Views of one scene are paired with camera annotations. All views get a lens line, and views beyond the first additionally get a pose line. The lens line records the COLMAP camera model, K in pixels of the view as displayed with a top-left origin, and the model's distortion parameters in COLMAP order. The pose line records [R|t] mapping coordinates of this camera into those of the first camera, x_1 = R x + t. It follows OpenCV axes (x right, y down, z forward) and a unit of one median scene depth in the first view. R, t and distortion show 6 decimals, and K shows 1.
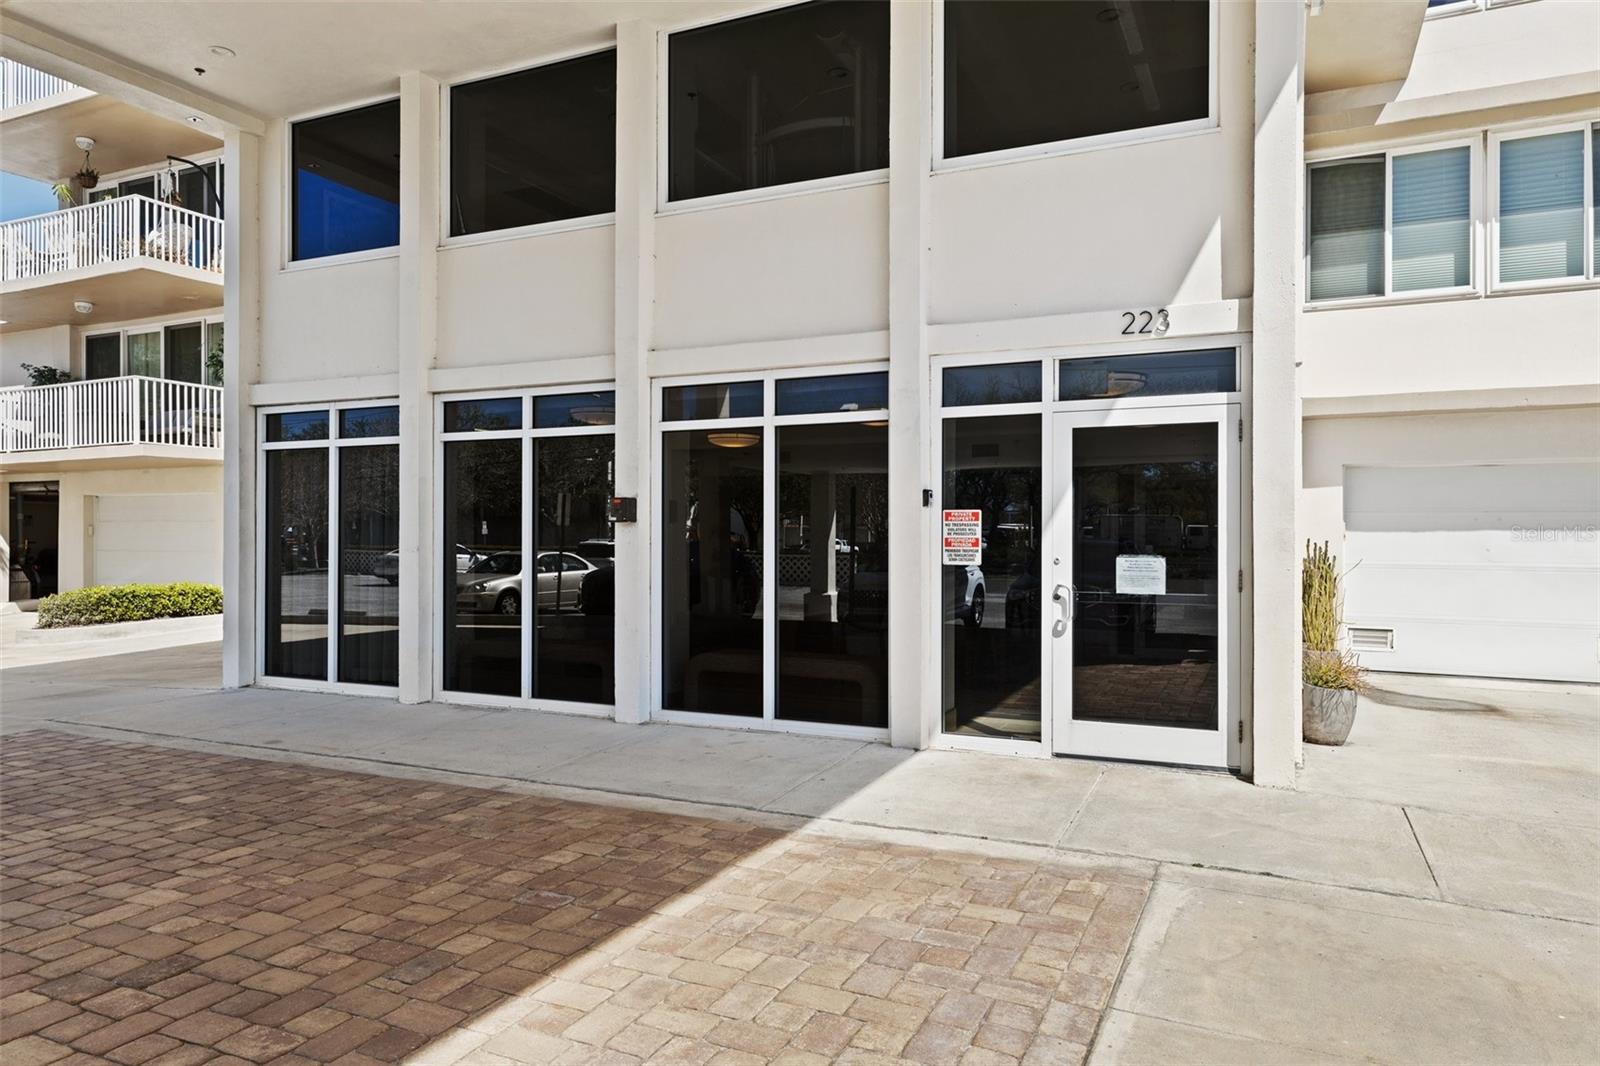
lens RADIAL K [[1079.8, 0, 863.4], [0, 1079.8, 526.8], [0, 0, 1]] dist [0.005517, 0.012501]
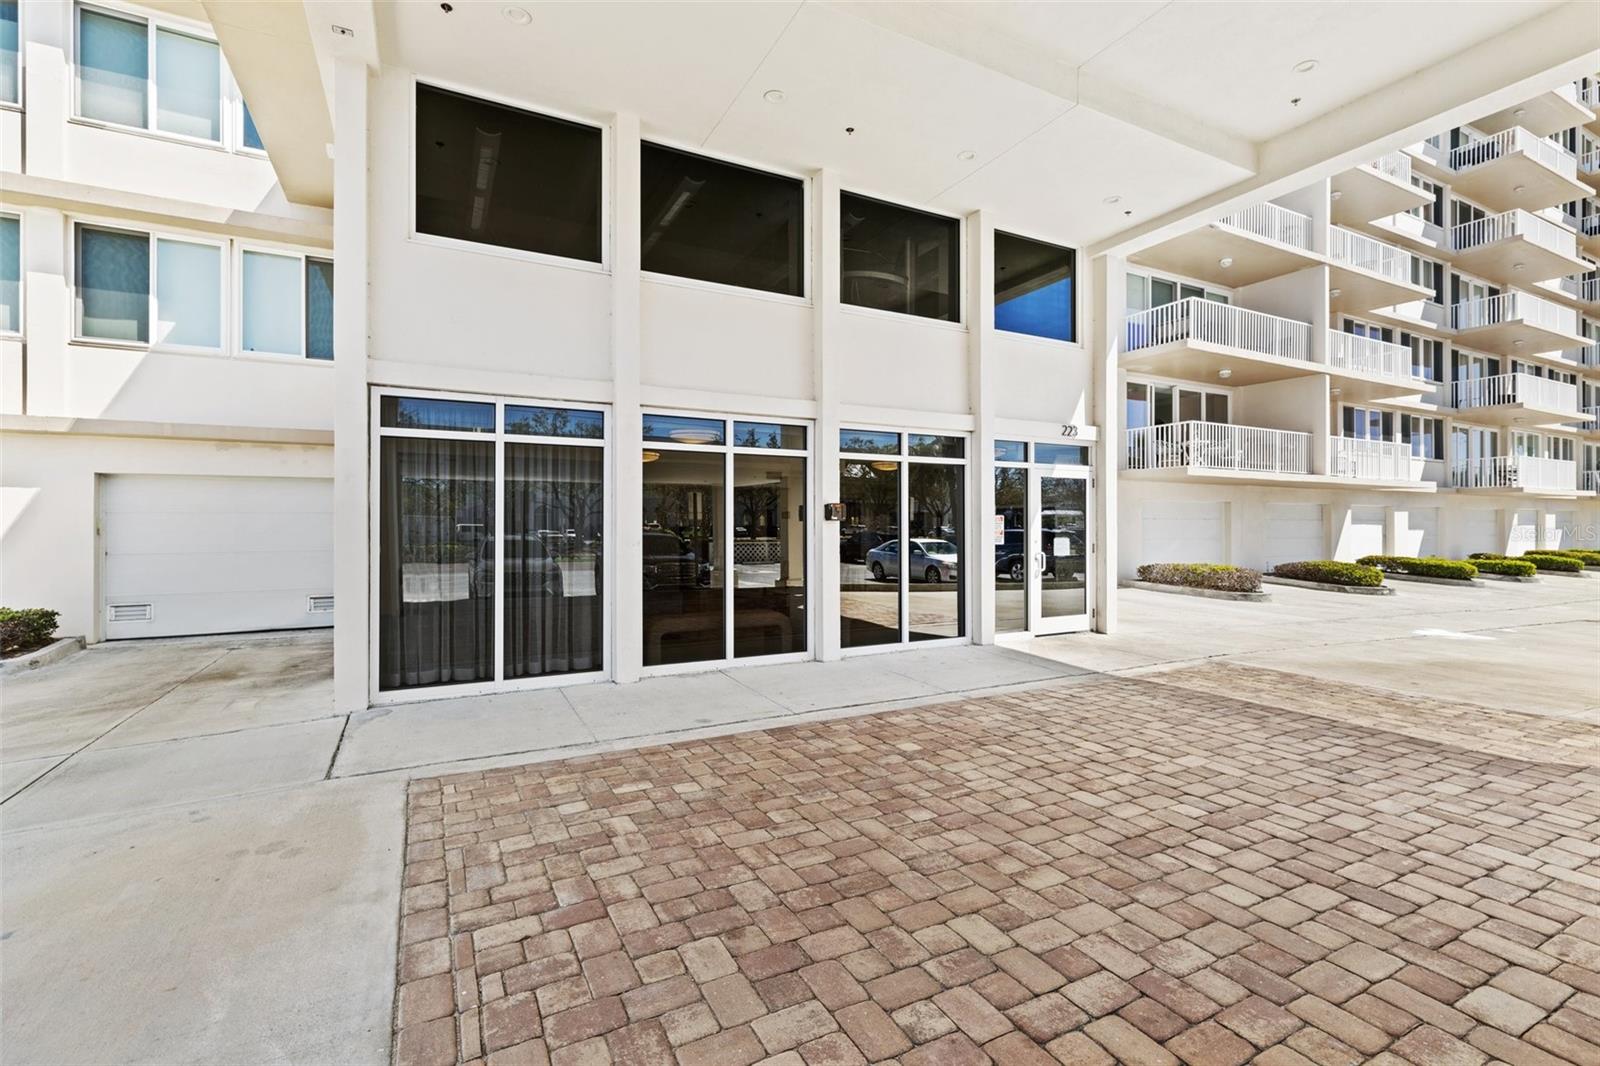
lens RADIAL K [[713.0, 0, 804.9], [0, 713.0, 528.3], [0, 0, 1]] dist [-0.003041, 0.000323]
pose [[0.600535, -0.001823, 0.799596, -1.034301], [-0.001685, 0.999992, 0.003545, 0.002772], [-0.799597, -0.003476, 0.600527, 0.478463]]
